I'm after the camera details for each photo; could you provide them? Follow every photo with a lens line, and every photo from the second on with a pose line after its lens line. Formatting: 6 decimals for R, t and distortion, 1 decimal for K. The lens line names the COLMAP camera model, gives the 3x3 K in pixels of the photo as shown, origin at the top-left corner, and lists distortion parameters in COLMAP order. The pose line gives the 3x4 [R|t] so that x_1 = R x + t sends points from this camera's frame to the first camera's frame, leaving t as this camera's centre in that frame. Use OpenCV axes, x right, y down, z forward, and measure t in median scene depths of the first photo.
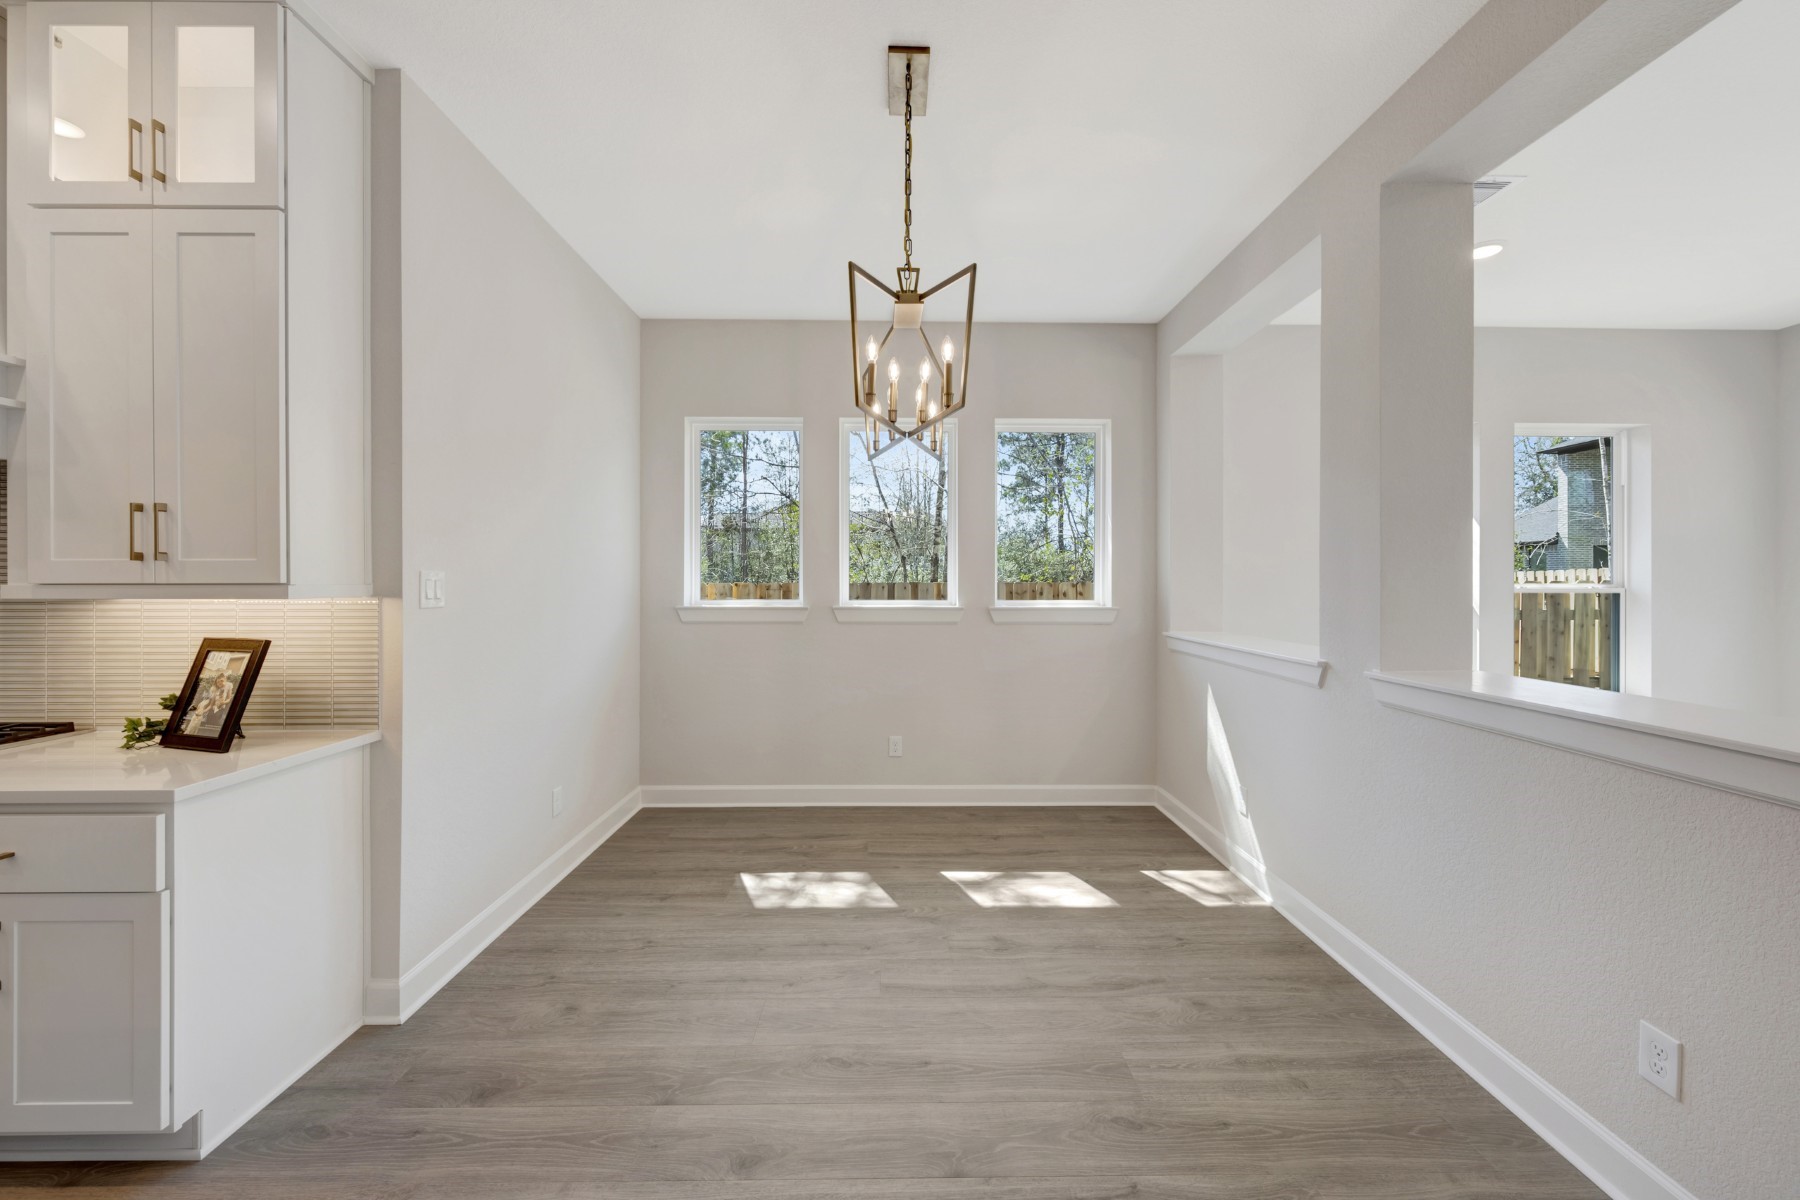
lens RADIAL K [[721.8, 0, 898.1], [0, 721.8, 588.4], [0, 0, 1]] dist [0.007633, 0.000088]
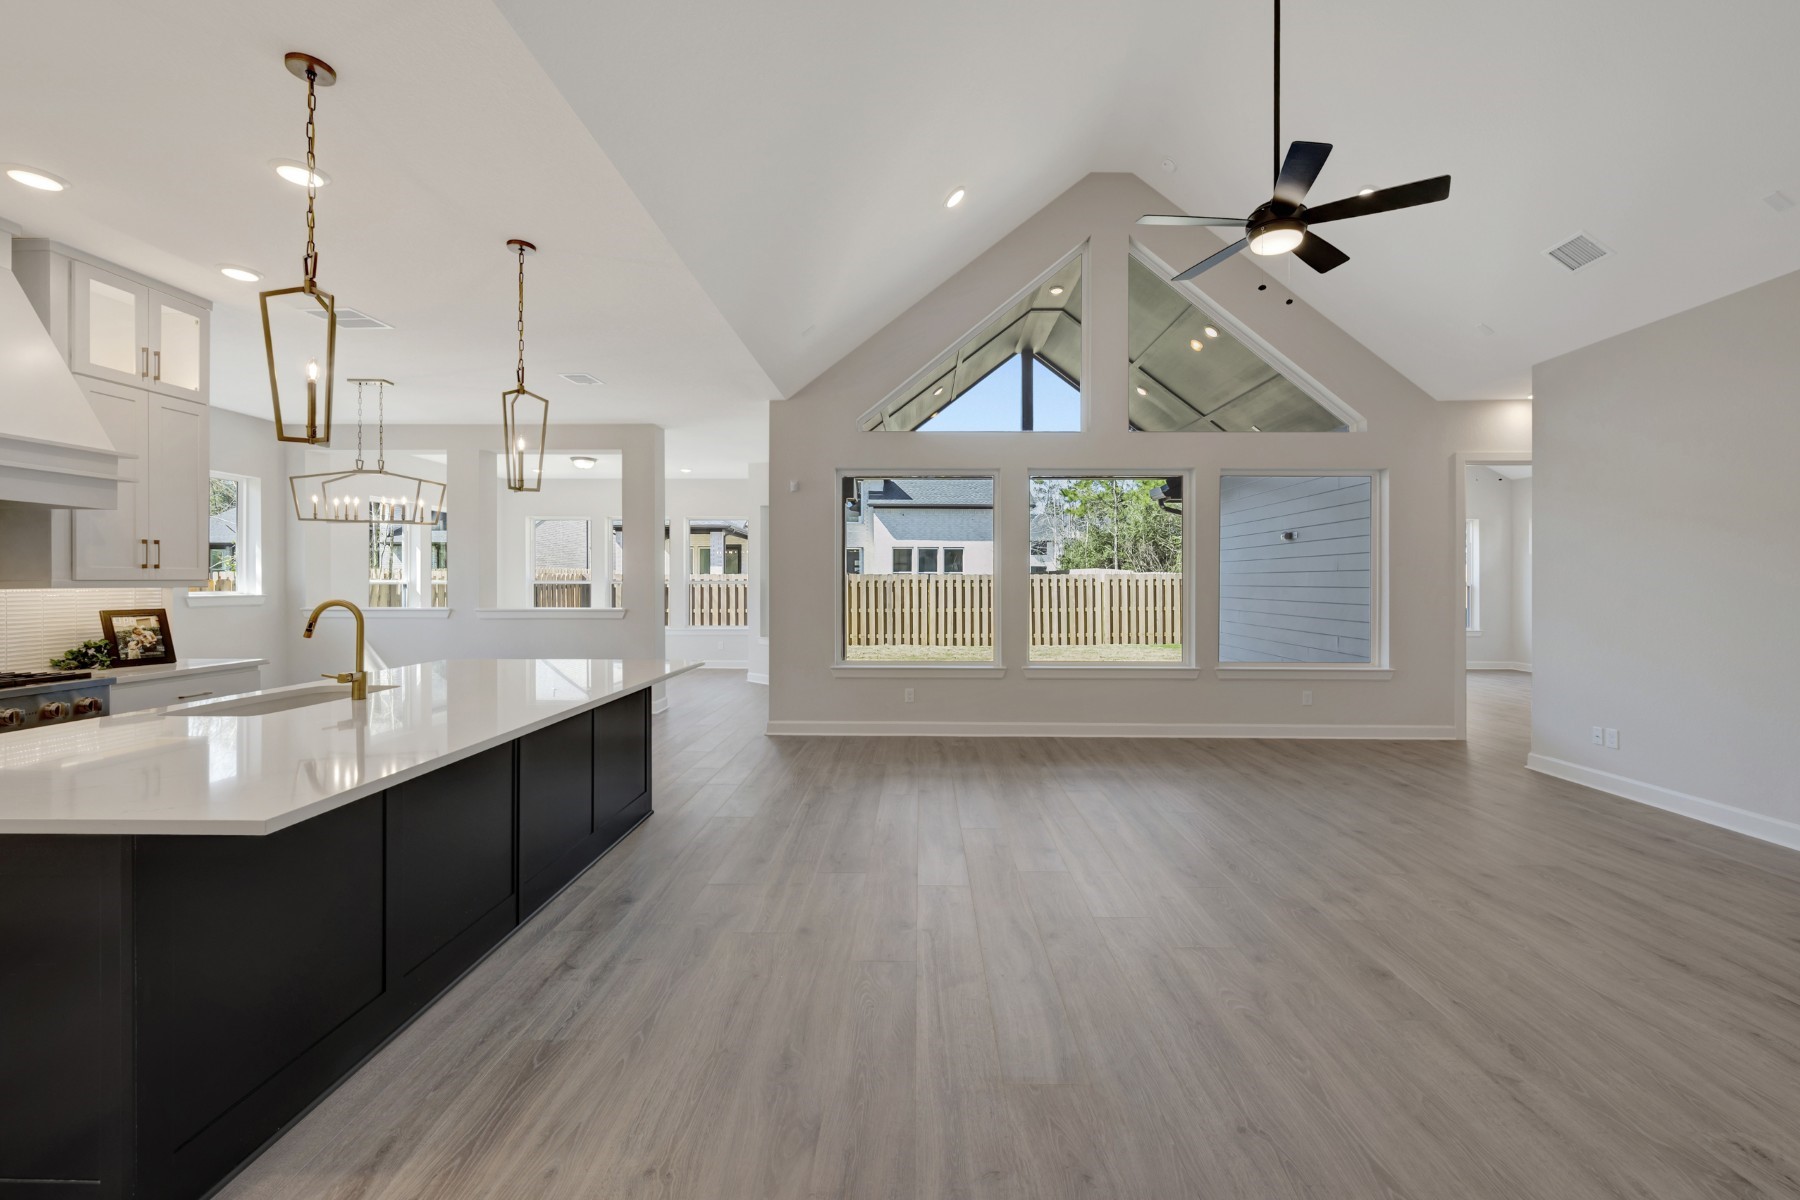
lens RADIAL K [[721.8, 0, 901.5], [0, 721.8, 582.3], [0, 0, 1]] dist [0.007633, 0.000088]
pose [[0.009032, 0.002568, 0.999956, -2.991401], [-0.003138, 0.999992, -0.002540, -0.000965], [-0.999954, -0.003114, 0.009040, -1.076315]]
